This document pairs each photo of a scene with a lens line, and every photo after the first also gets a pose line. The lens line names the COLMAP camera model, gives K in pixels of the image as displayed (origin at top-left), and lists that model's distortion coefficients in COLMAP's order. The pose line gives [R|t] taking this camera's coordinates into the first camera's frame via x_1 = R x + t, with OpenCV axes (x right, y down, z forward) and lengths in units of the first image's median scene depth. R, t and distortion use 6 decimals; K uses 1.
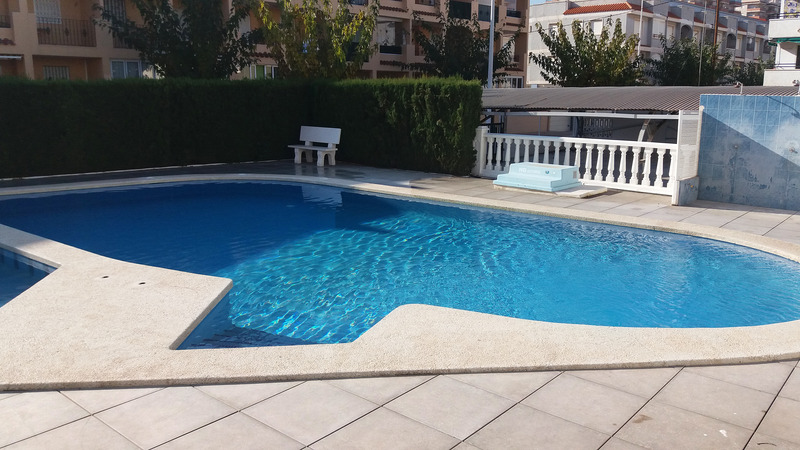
lens RADIAL K [[650.5, 0, 400.0], [0, 650.5, 225.0], [0, 0, 1]] dist [0.007518, 0.002970]
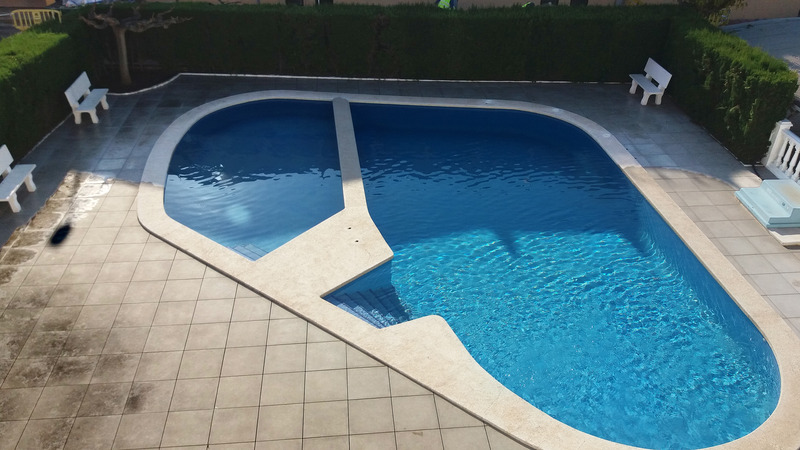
lens RADIAL K [[650.5, 0, 400.0], [0, 650.5, 225.0], [0, 0, 1]] dist [0.007518, 0.002970]
pose [[0.710471, 0.374945, -0.595523, 0.358717], [-0.145691, 0.906276, 0.396784, -0.316542], [0.688480, -0.195141, 0.698509, -0.118405]]
